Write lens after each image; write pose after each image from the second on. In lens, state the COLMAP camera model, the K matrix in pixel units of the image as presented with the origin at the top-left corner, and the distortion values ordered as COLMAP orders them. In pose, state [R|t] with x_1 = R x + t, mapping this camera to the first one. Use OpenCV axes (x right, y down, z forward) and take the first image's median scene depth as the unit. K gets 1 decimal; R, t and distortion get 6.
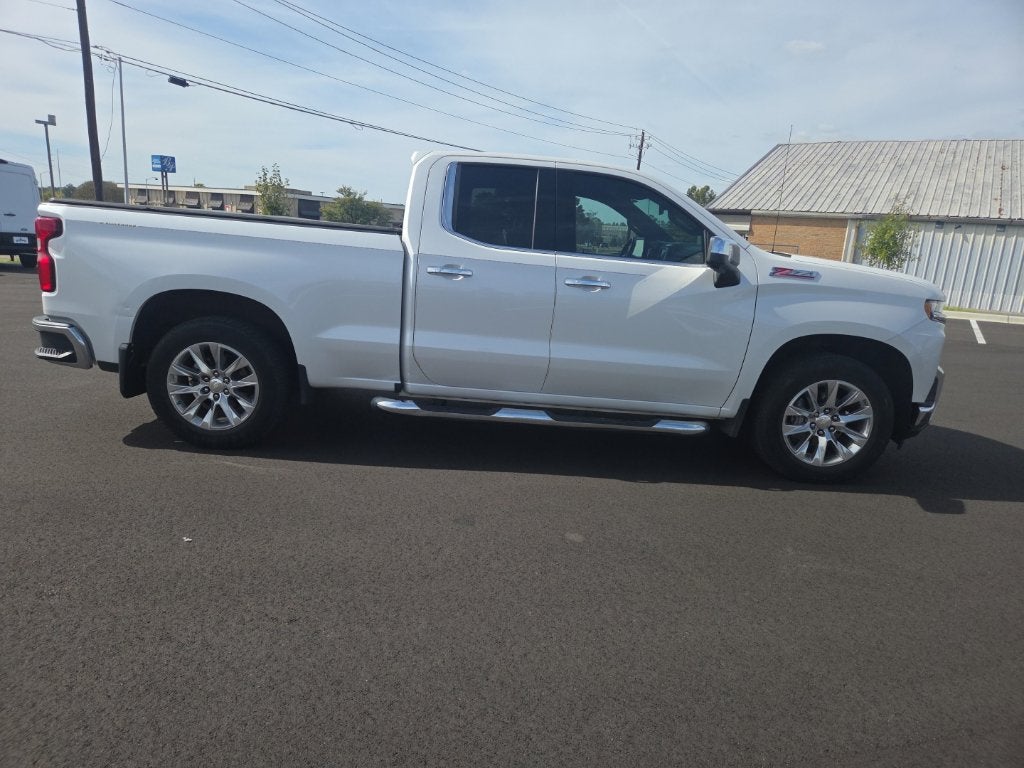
lens RADIAL K [[688.3, 0, 506.2], [0, 688.3, 398.0], [0, 0, 1]] dist [0.064087, -0.053157]
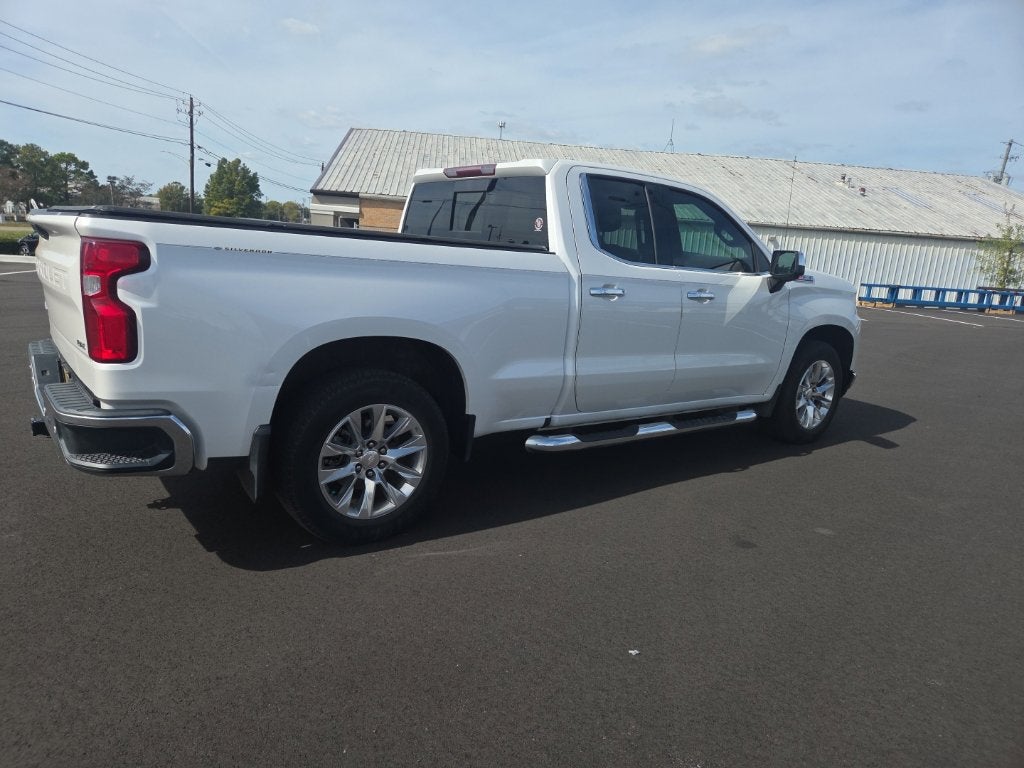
lens RADIAL K [[686.3, 0, 514.8], [0, 686.3, 389.2], [0, 0, 1]] dist [0.072714, -0.061971]
pose [[0.798682, -0.136669, 0.586027, -0.720283], [0.123950, 0.990348, 0.062033, -0.120357], [-0.588849, 0.023094, 0.807913, 0.304422]]
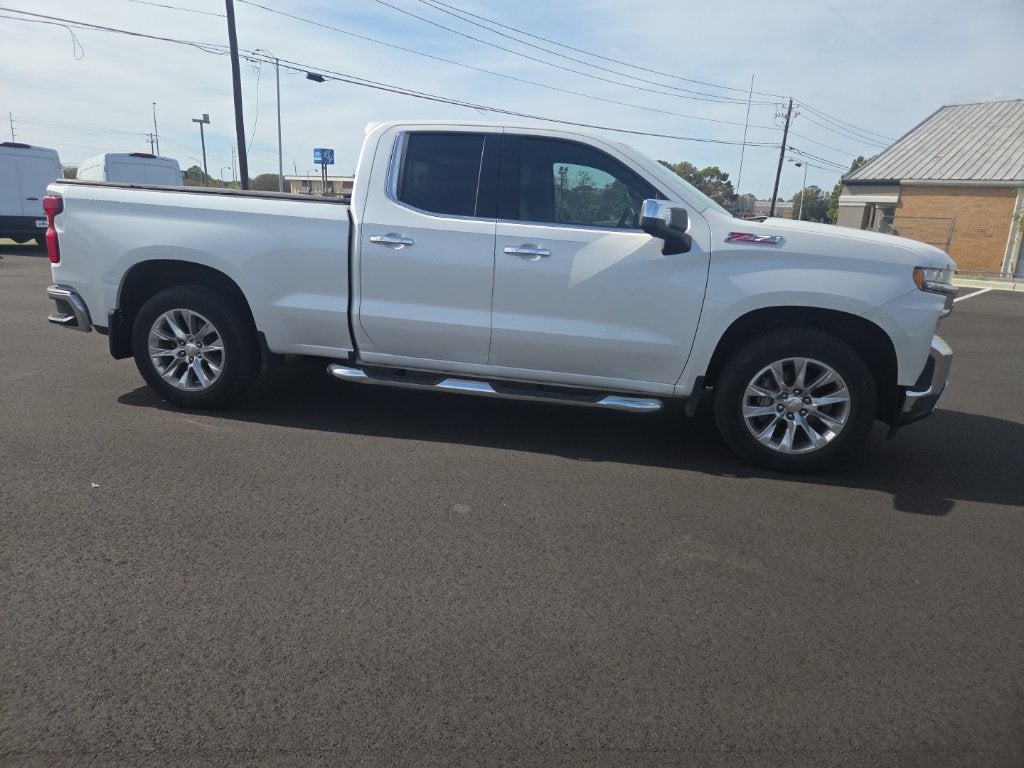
lens RADIAL K [[686.3, 0, 501.7], [0, 686.3, 385.4], [0, 0, 1]] dist [0.072714, -0.061971]
pose [[0.978555, 0.030828, -0.203666, 0.275092], [-0.029261, 0.999515, 0.010703, 0.011766], [0.203897, -0.004514, 0.978982, 0.045005]]
